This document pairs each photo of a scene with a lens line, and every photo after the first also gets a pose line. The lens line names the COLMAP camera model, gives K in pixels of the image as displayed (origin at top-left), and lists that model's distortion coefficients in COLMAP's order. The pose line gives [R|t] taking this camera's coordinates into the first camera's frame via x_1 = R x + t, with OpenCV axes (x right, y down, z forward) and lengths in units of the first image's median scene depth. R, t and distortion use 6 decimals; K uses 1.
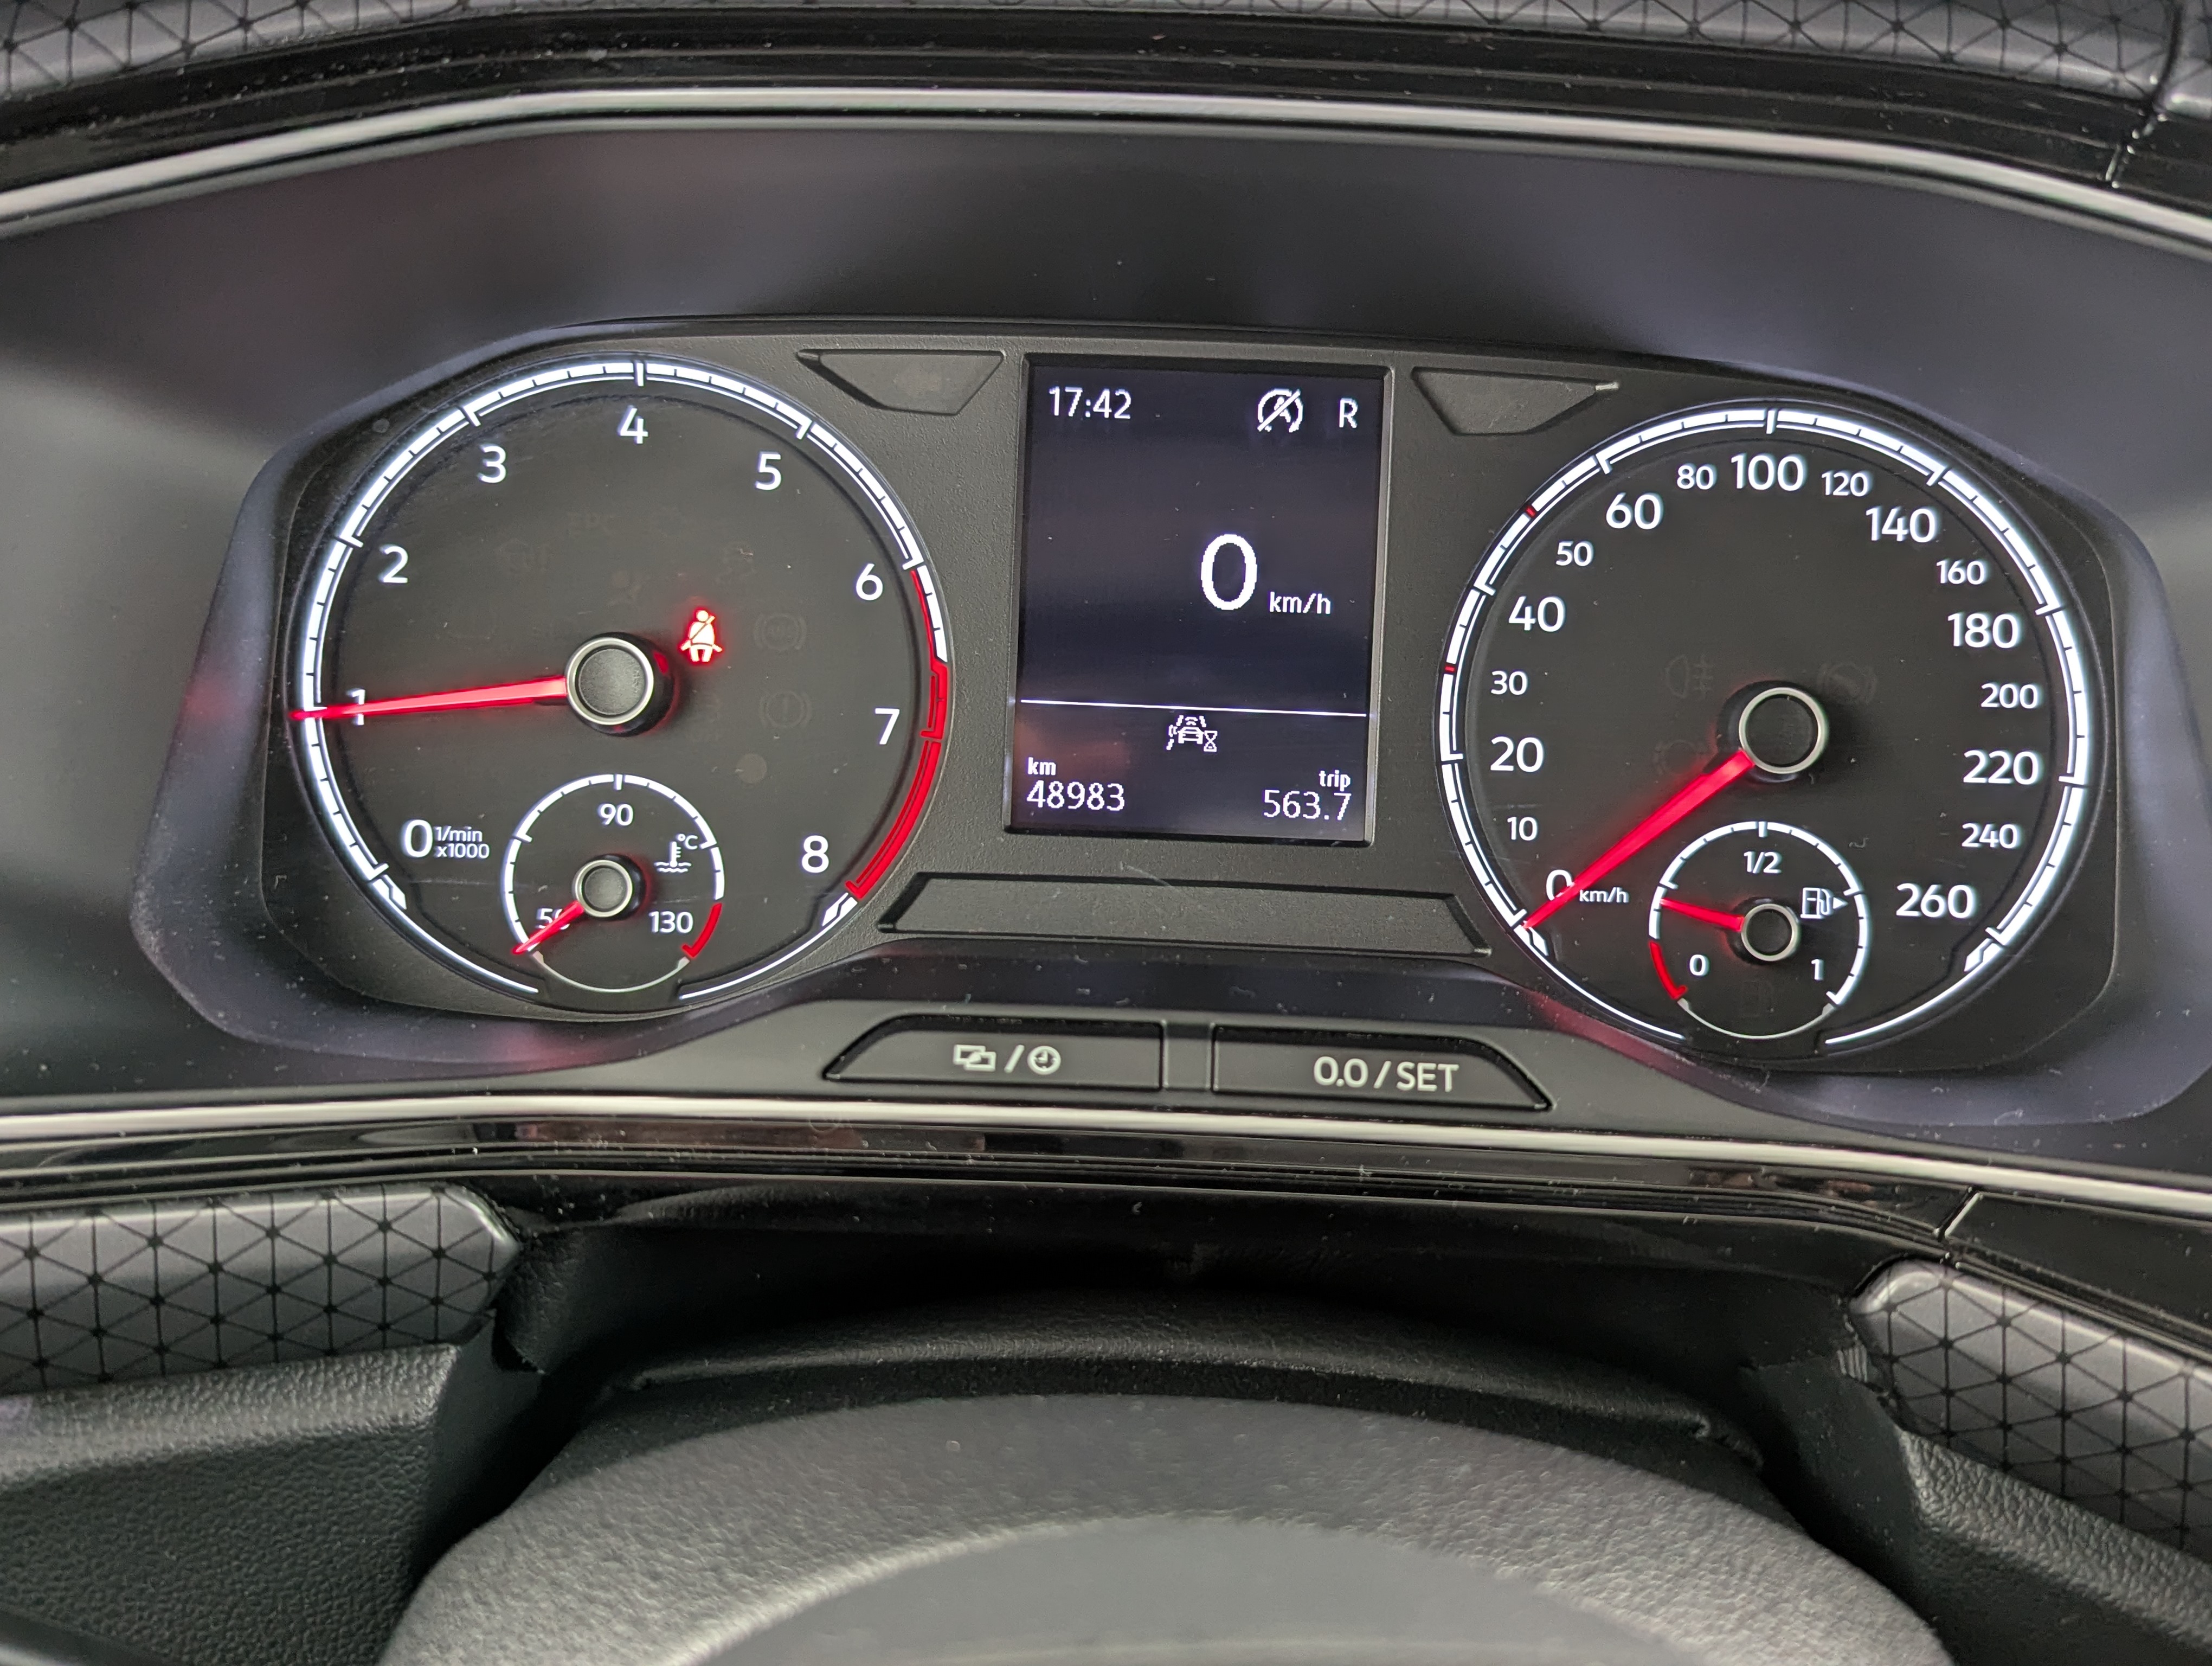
lens RADIAL K [[2119.9, 0, 1110.0], [0, 2119.9, 791.8], [0, 0, 1]] dist [0.016641, -0.011400]
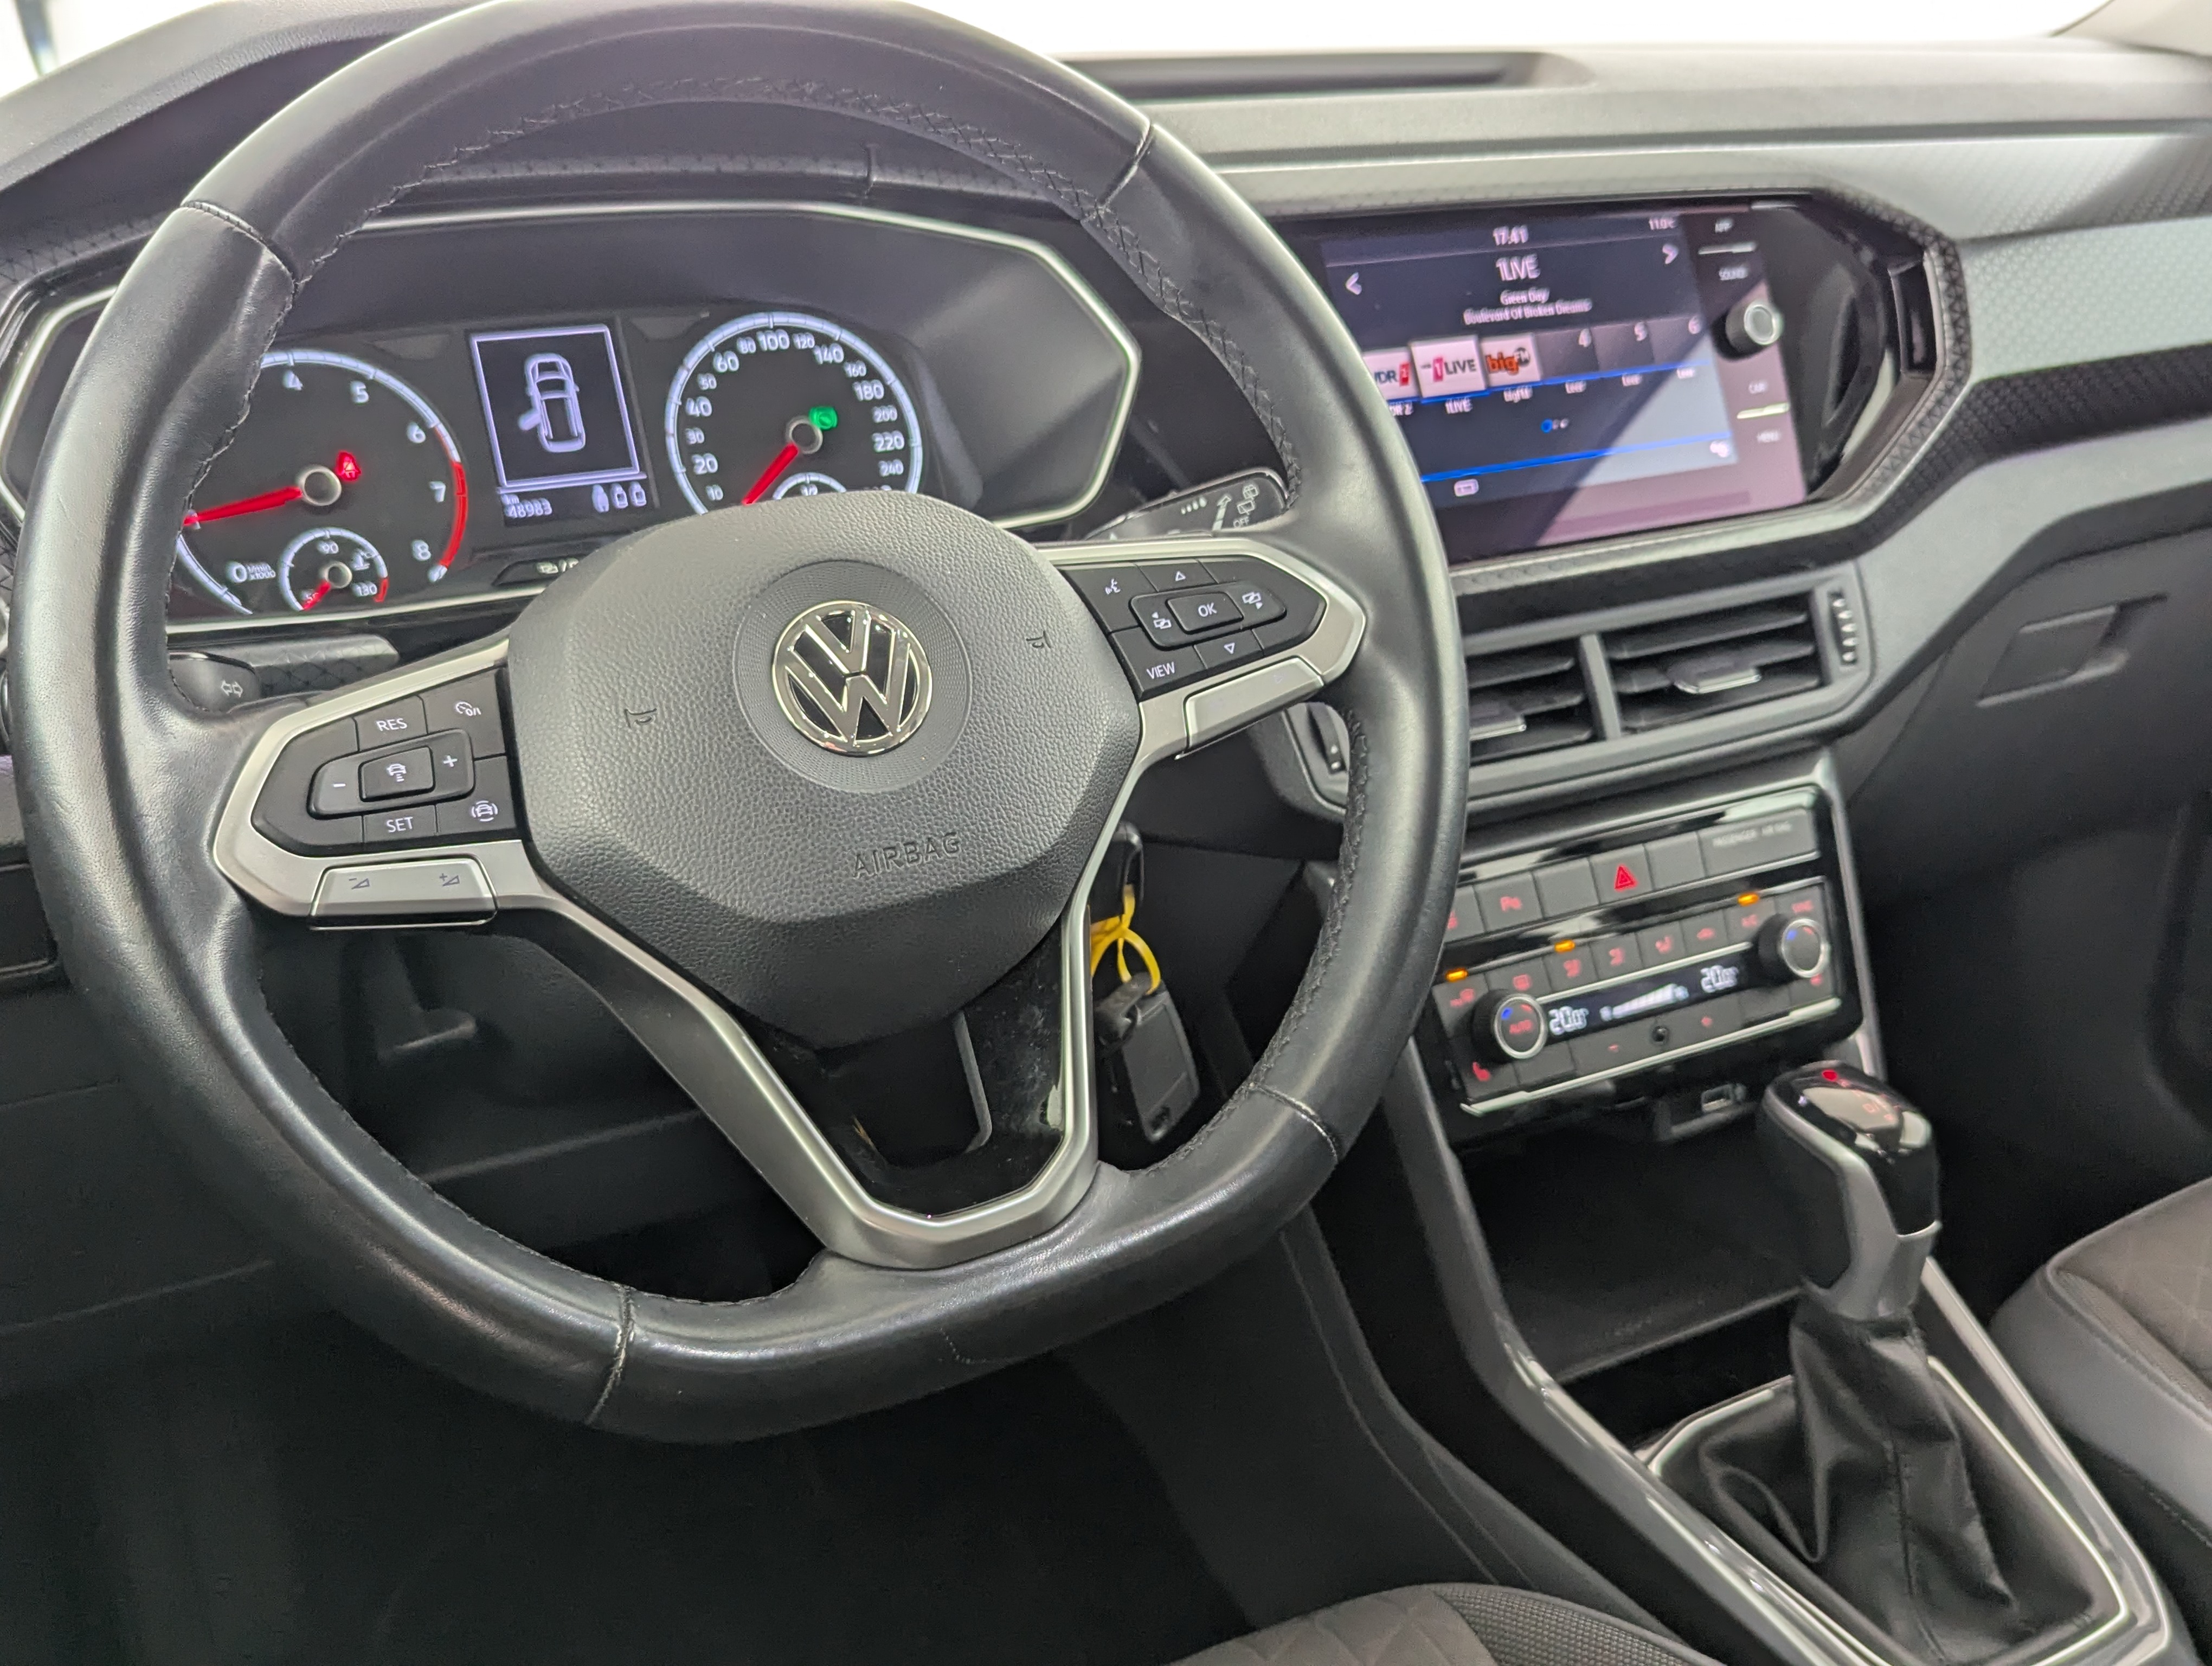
lens RADIAL K [[2119.9, 0, 1110.0], [0, 2119.9, 791.8], [0, 0, 1]] dist [0.016641, -0.011400]
pose [[0.876167, -0.213670, 0.432060, -0.536630], [0.242919, 0.969960, -0.012929, 0.493343], [-0.416319, 0.116283, 0.901752, -1.356548]]
